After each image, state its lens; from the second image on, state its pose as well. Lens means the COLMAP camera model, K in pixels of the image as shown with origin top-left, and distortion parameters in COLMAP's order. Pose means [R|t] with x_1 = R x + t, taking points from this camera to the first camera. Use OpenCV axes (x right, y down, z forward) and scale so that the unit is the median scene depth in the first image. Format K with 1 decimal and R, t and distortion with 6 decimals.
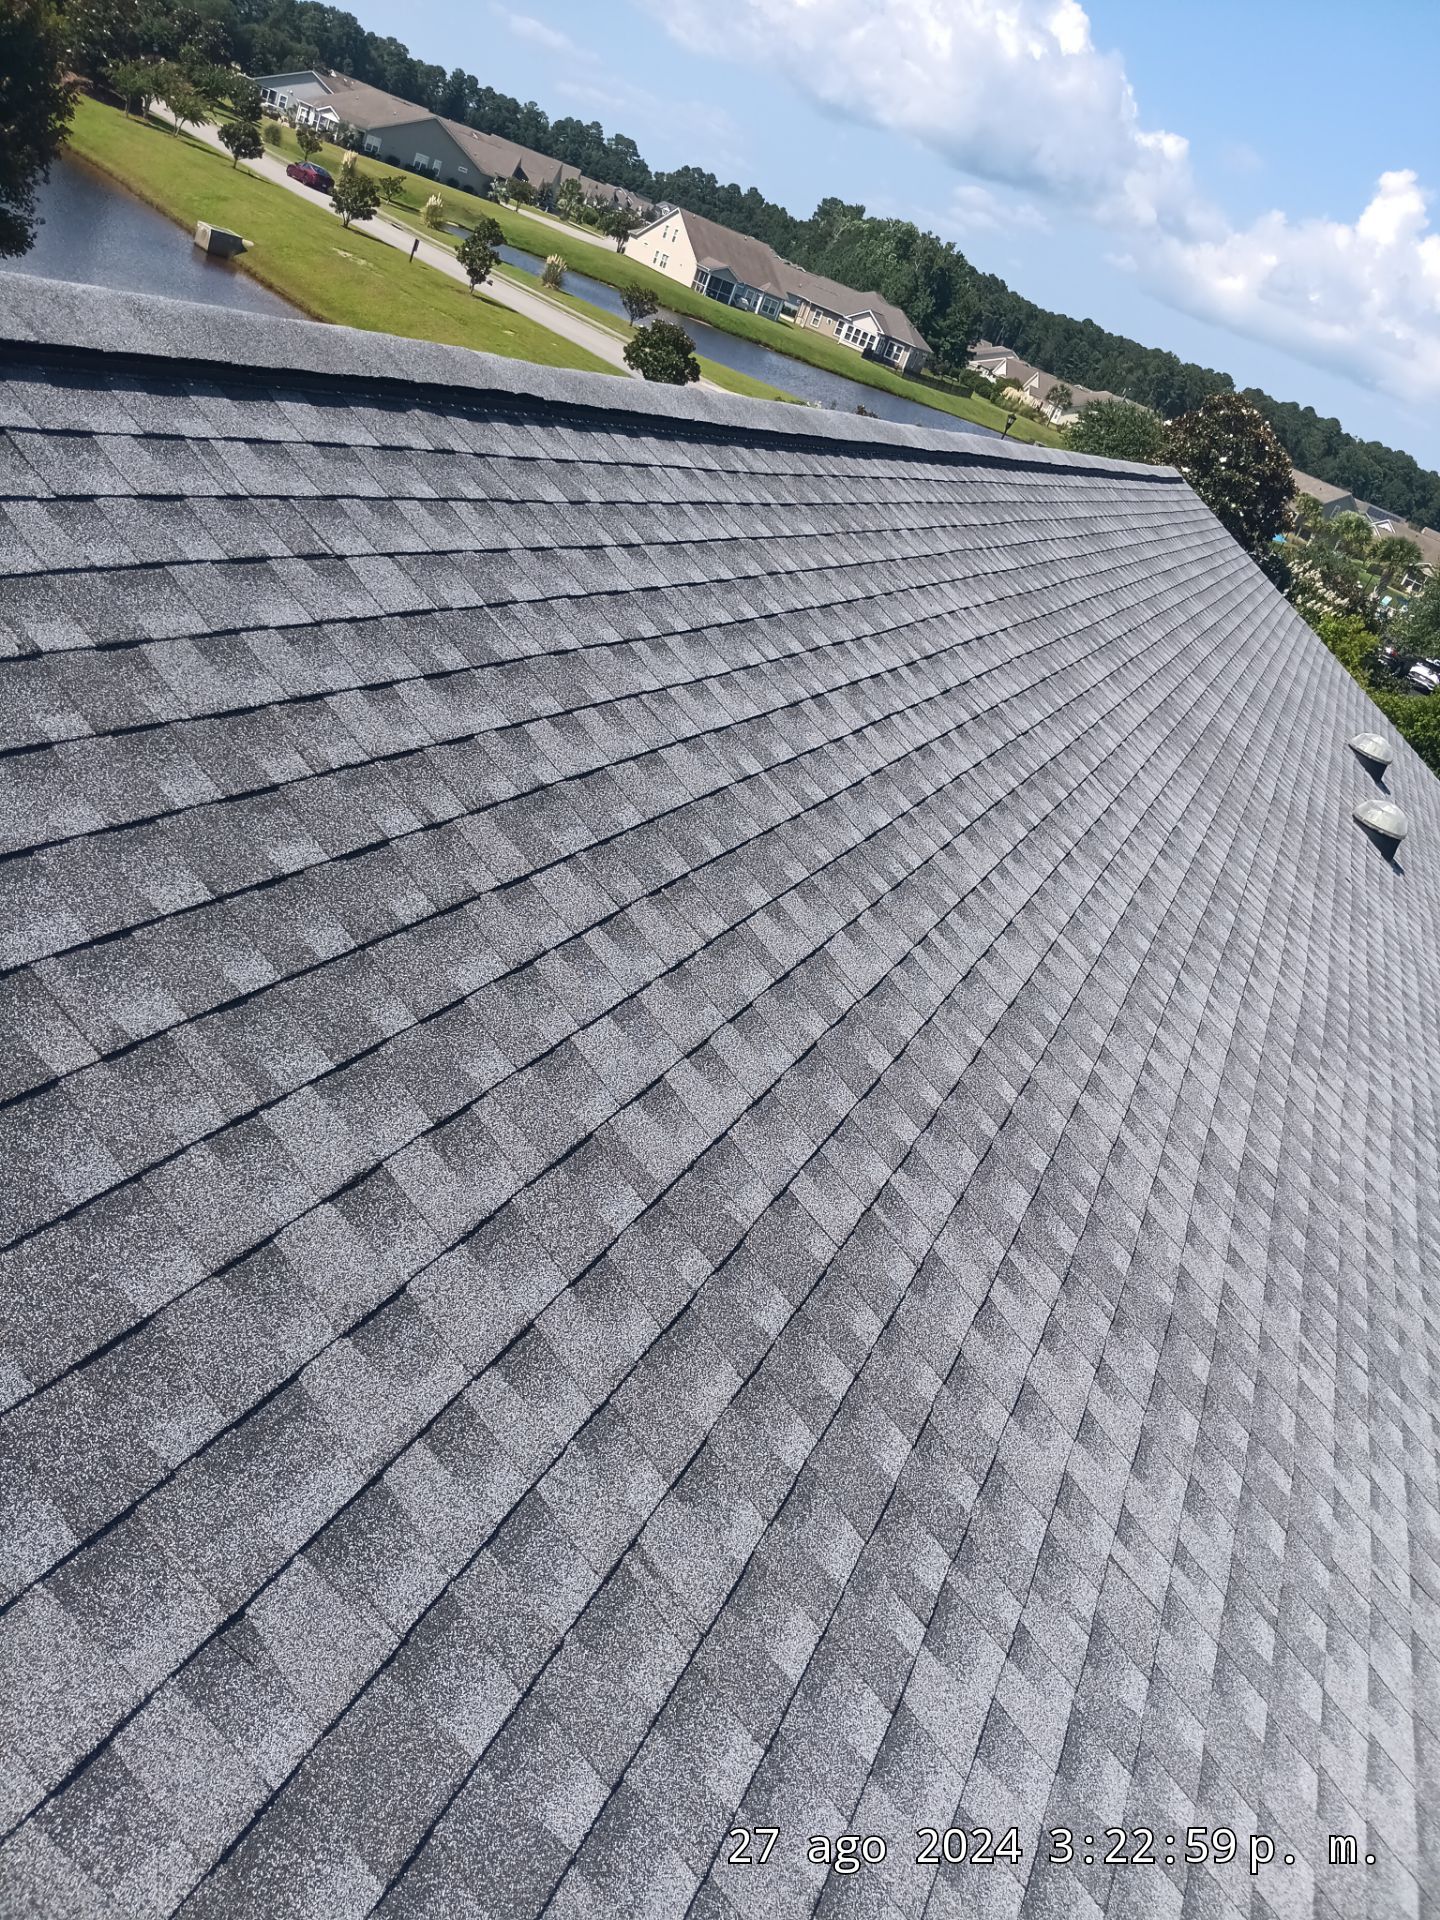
lens RADIAL K [[1461.3, 0, 732.7], [0, 1461.3, 951.0], [0, 0, 1]] dist [0.095442, -0.217249]
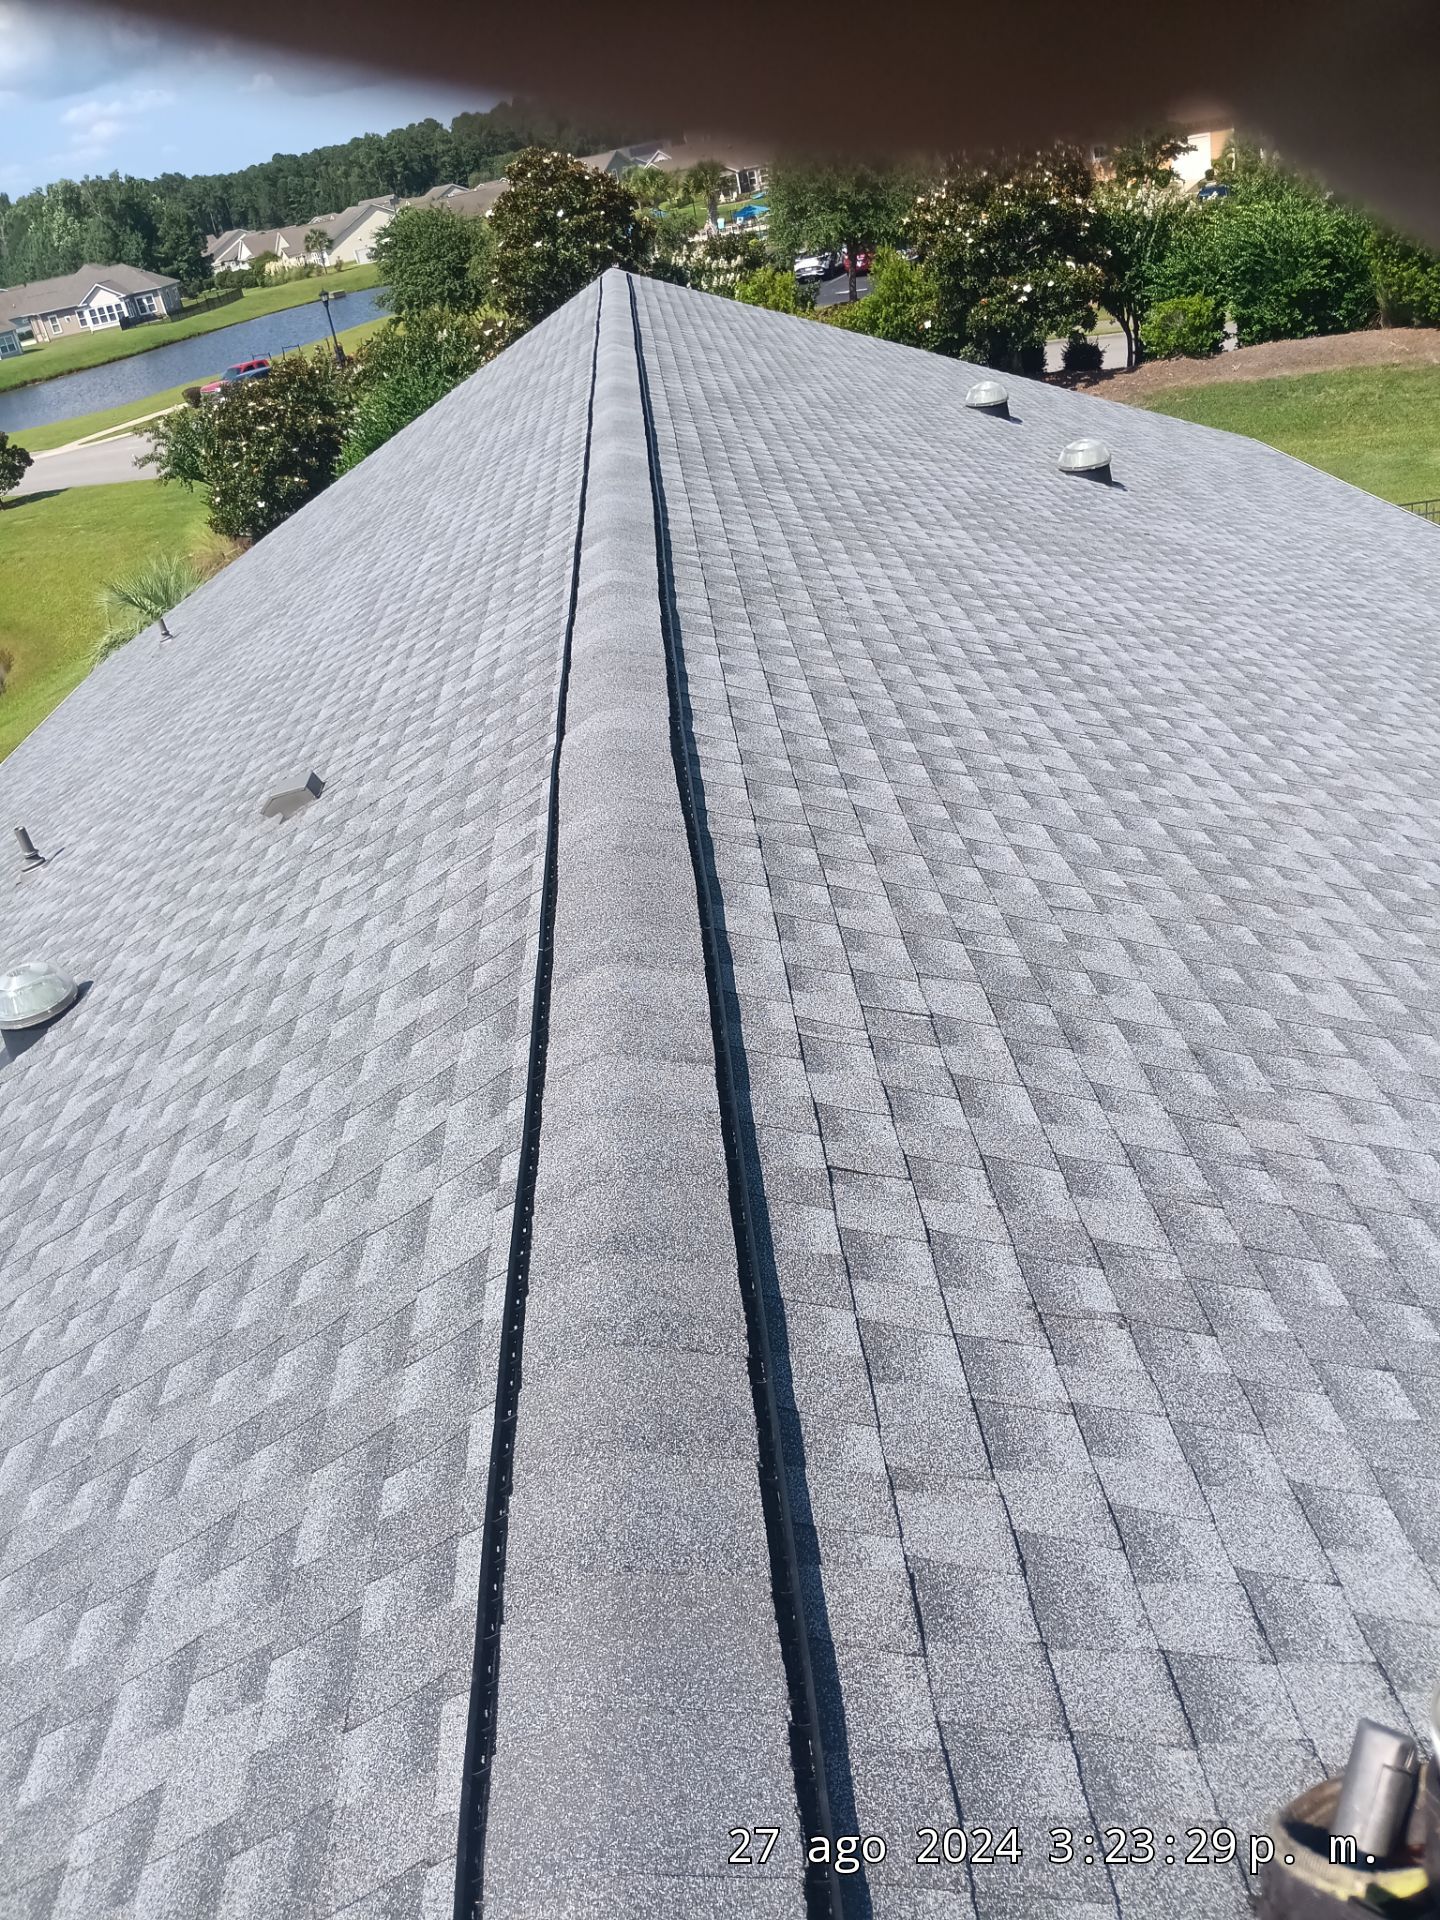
lens RADIAL K [[1461.3, 0, 732.7], [0, 1461.3, 951.0], [0, 0, 1]] dist [0.095442, -0.217249]
pose [[0.750969, -0.645943, 0.137125, -0.265197], [0.627899, 0.762798, 0.154539, -0.300868], [-0.204422, -0.029953, 0.978425, 0.008993]]
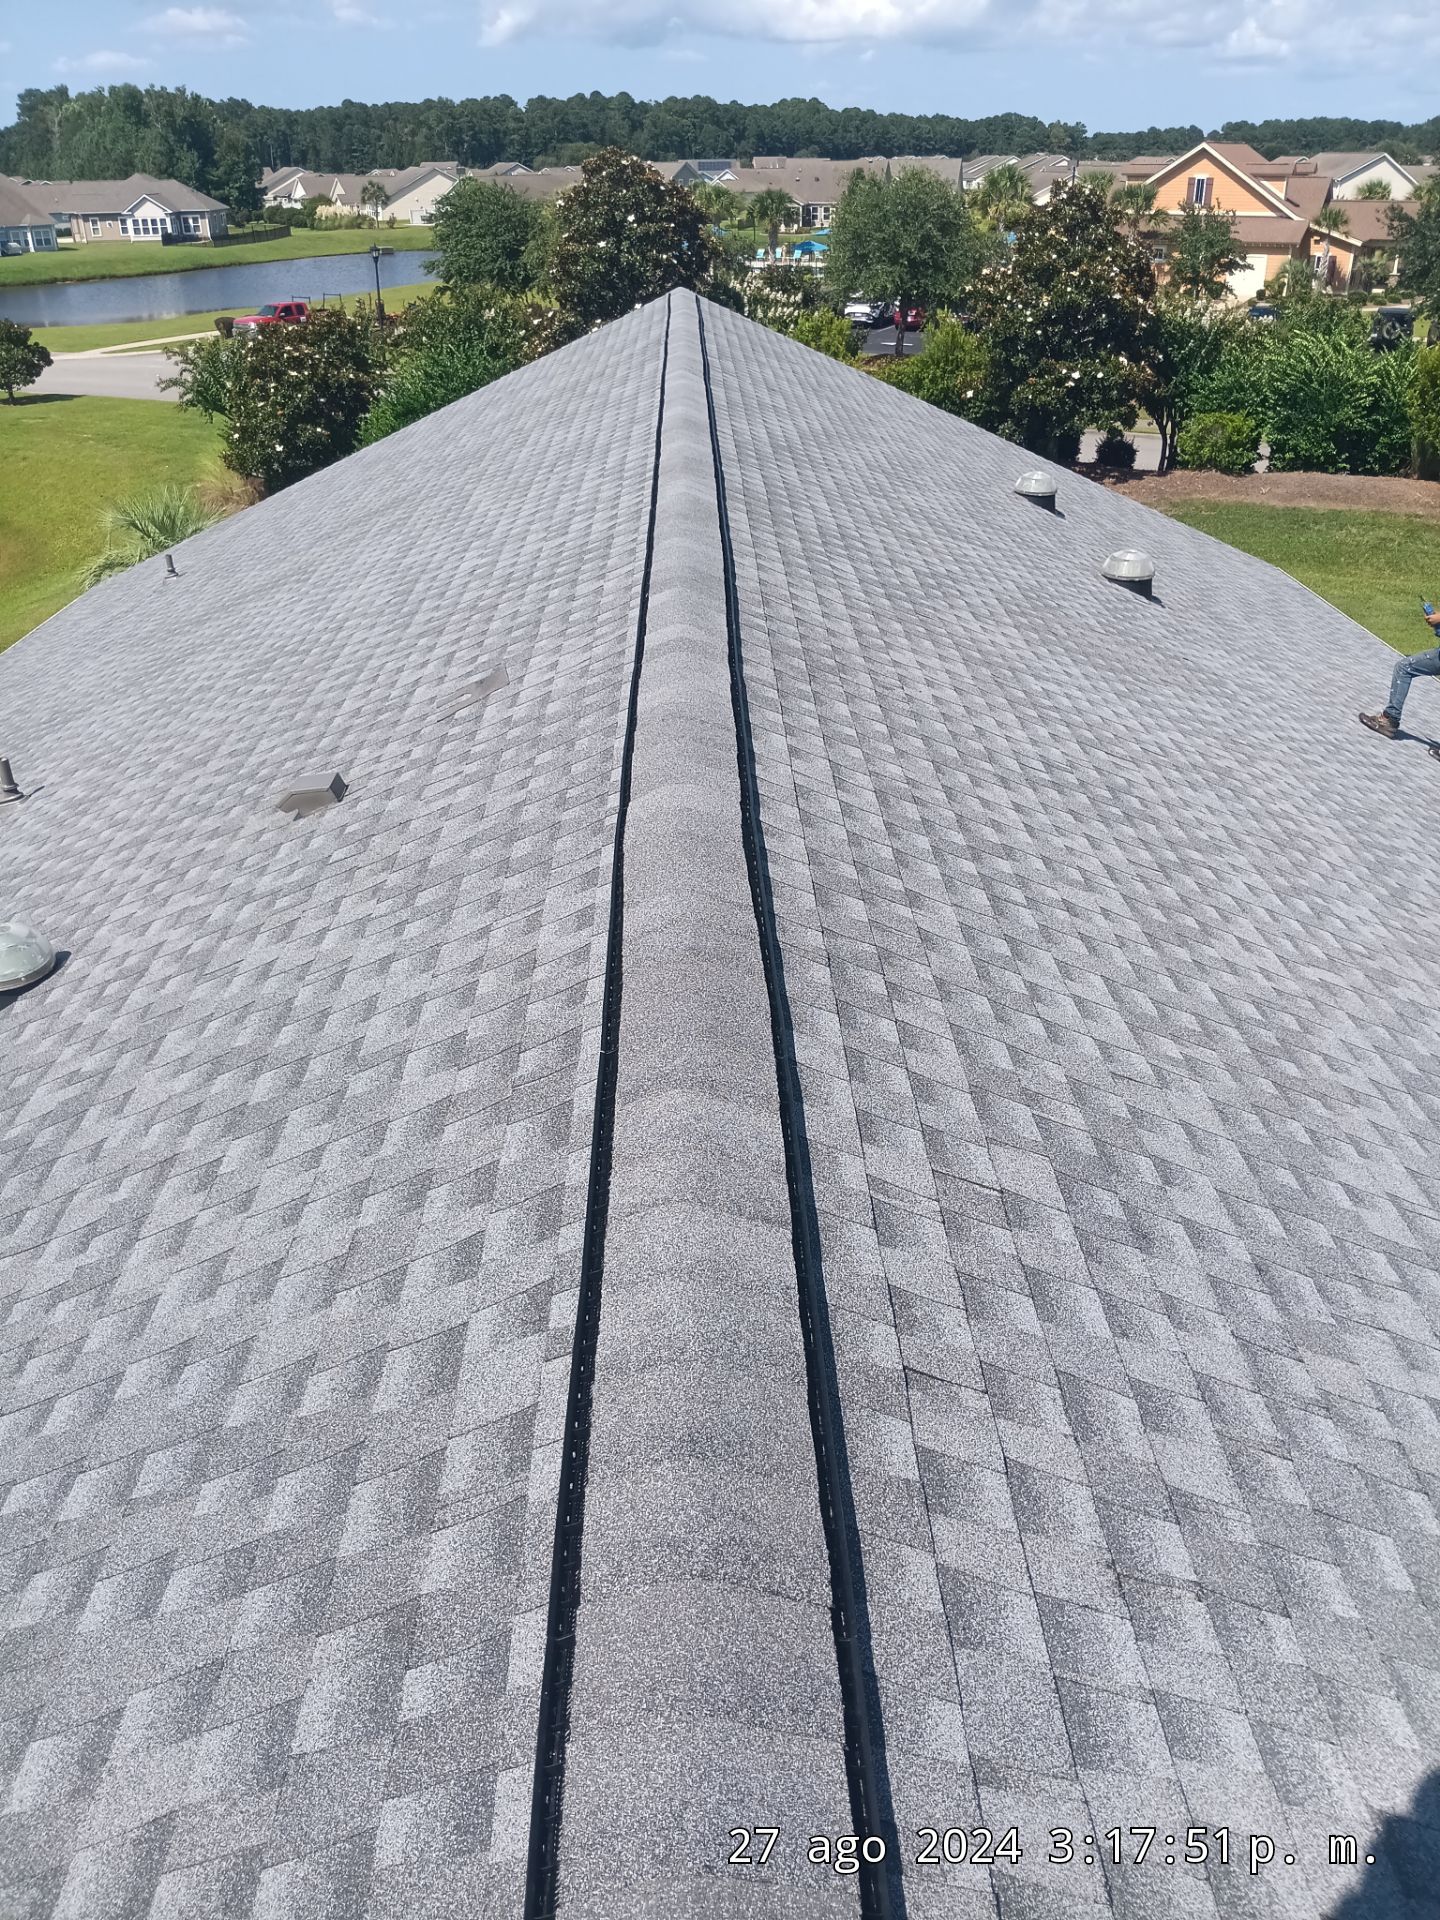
lens RADIAL K [[1464.8, 0, 730.2], [0, 1464.8, 946.8], [0, 0, 1]] dist [0.098239, -0.221109]
pose [[0.841052, -0.510080, 0.180140, -0.280987], [0.485622, 0.858646, 0.164007, -0.359004], [-0.238334, -0.050459, 0.969872, 0.052085]]
